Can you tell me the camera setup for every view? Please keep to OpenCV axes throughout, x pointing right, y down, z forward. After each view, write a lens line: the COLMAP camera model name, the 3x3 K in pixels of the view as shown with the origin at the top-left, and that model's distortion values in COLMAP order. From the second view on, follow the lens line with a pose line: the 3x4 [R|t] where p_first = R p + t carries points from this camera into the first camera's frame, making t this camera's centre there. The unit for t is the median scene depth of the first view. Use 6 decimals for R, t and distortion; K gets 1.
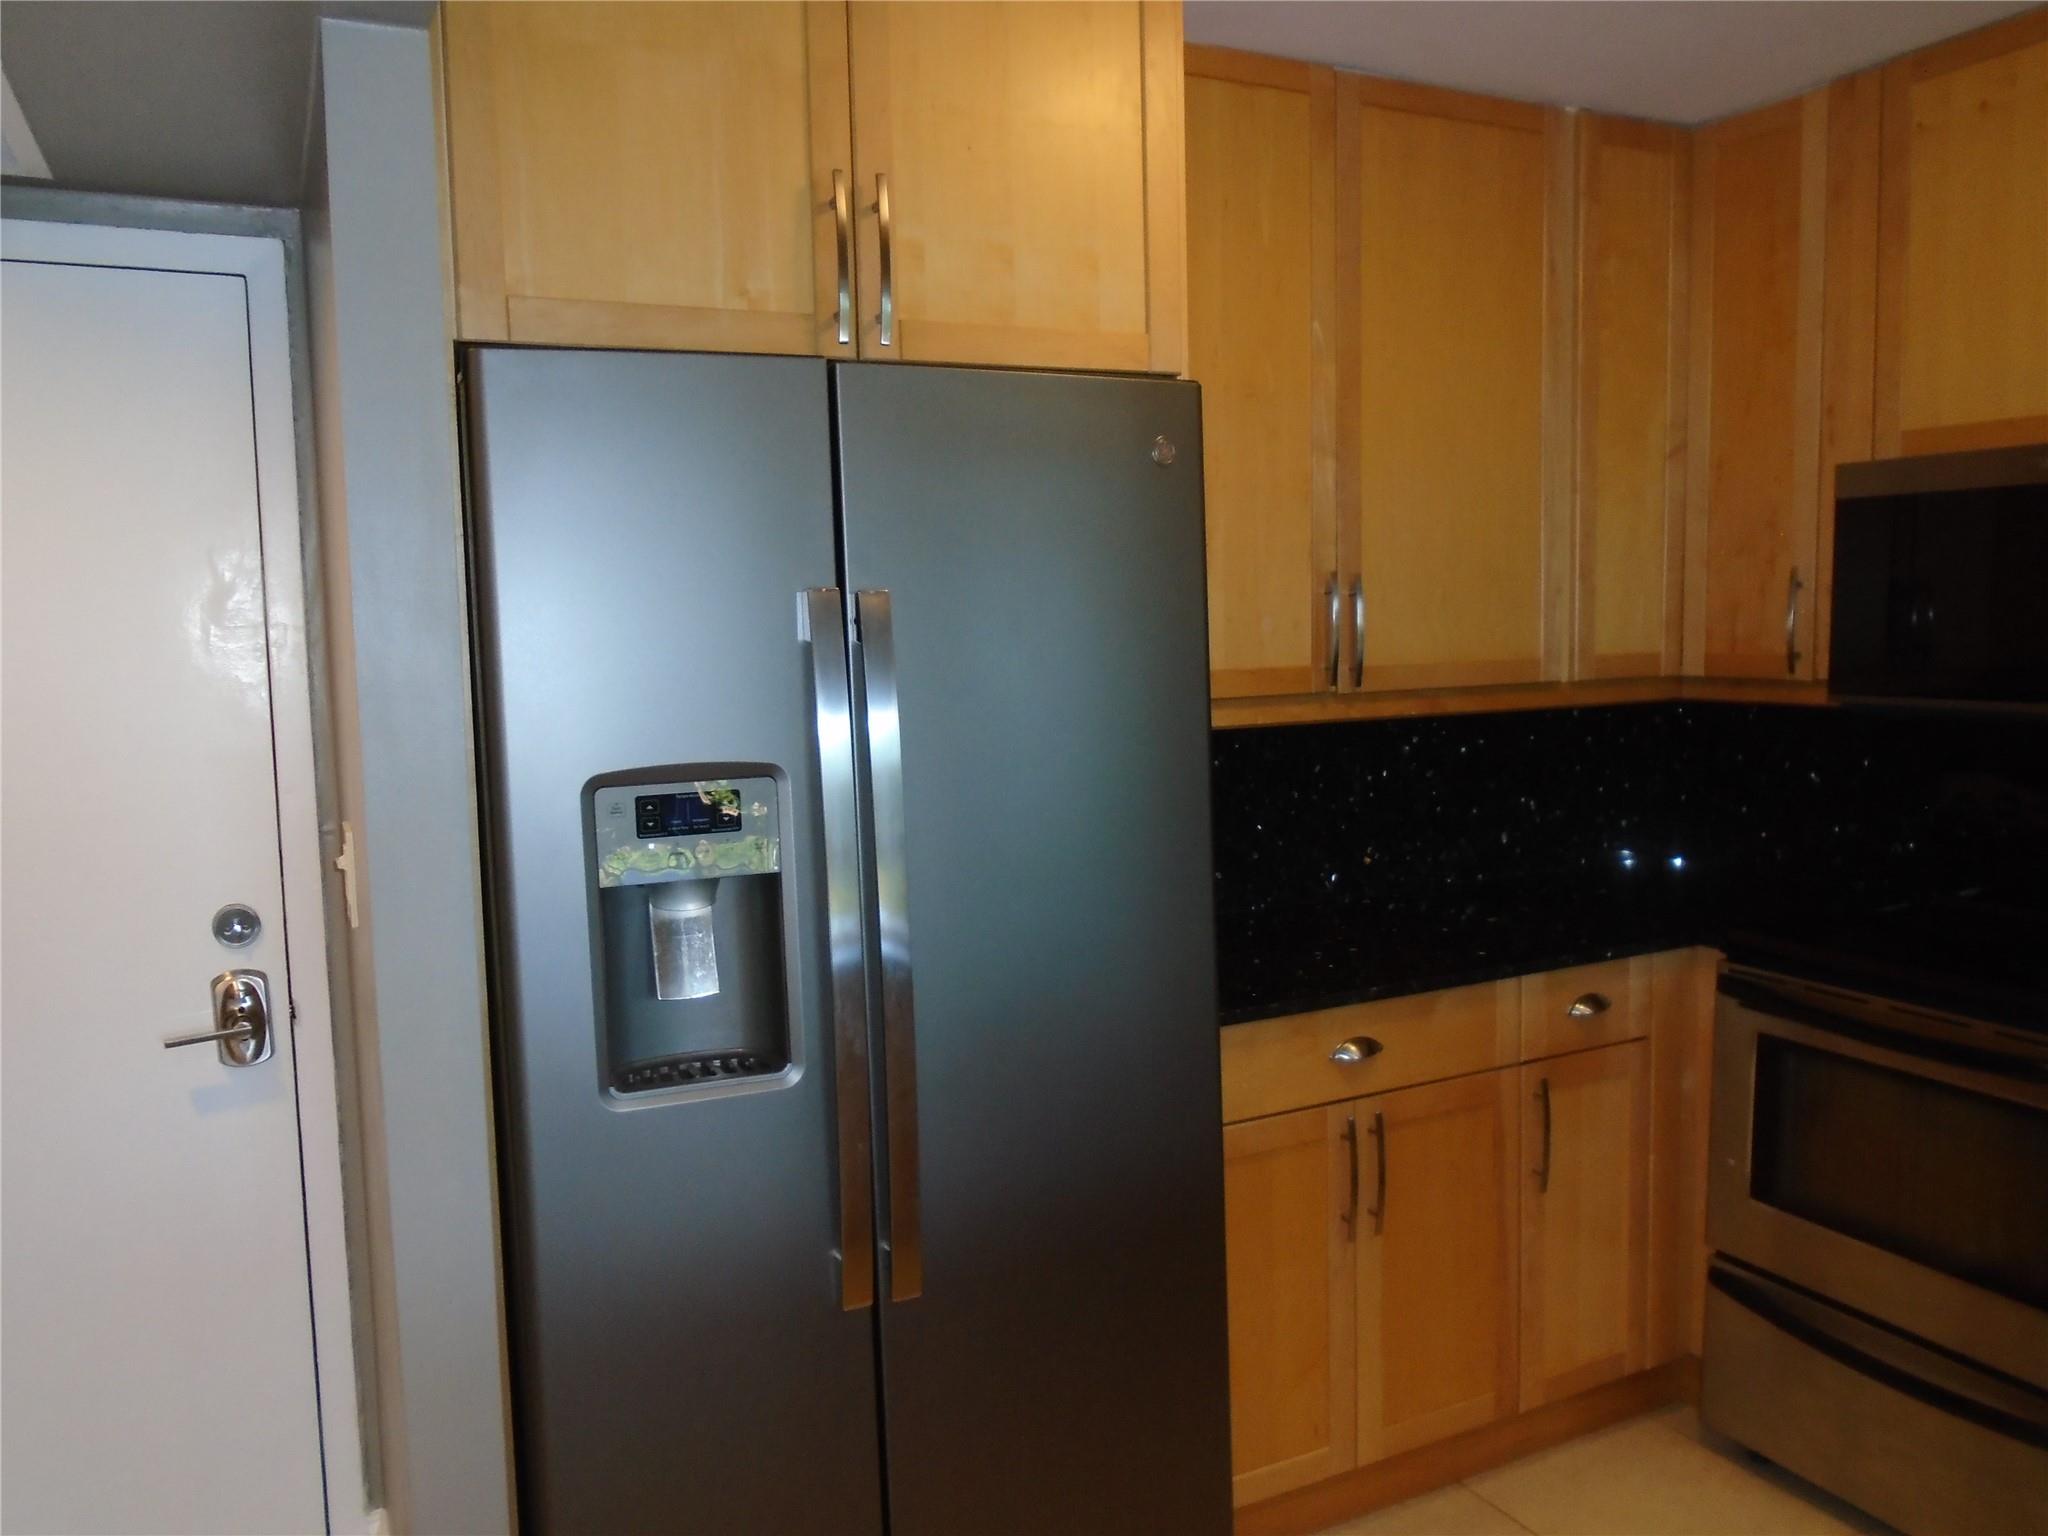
lens RADIAL K [[1522.6, 0, 1022.8], [0, 1522.6, 761.9], [0, 0, 1]] dist [-0.004894, -0.007544]
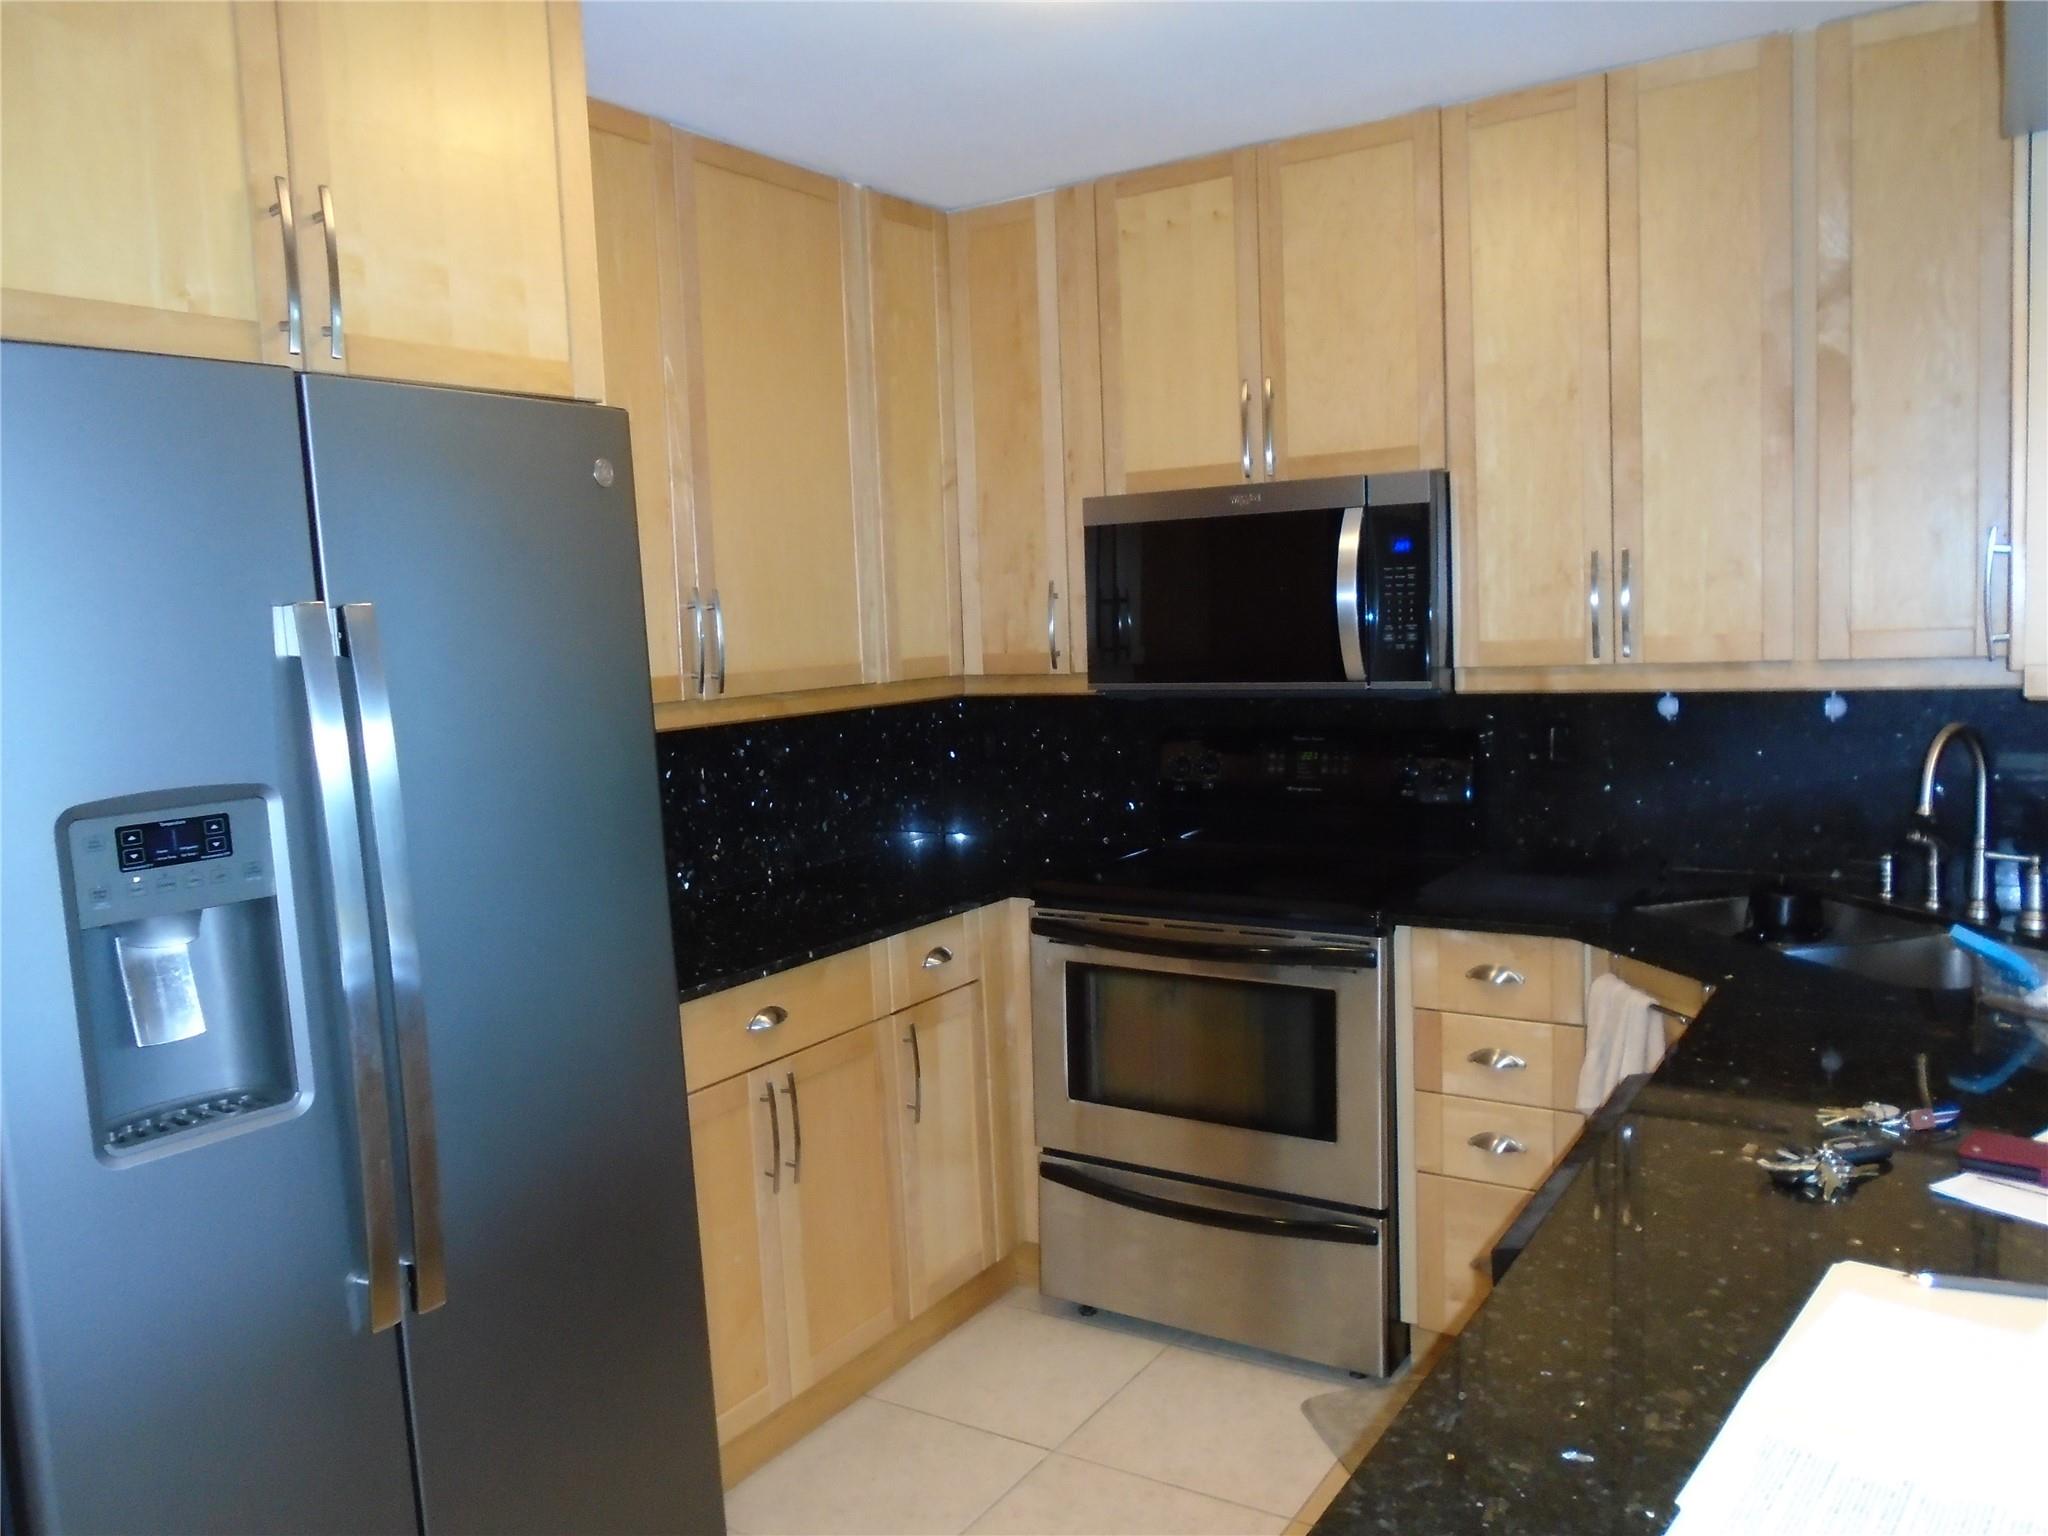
lens RADIAL K [[1546.1, 0, 973.3], [0, 1546.1, 765.8], [0, 0, 1]] dist [-0.001552, 0.005051]
pose [[0.871640, -0.062975, 0.486085, -0.173863], [0.071331, 0.997452, 0.001315, 0.014564], [-0.484929, 0.033527, 0.873911, -0.054337]]
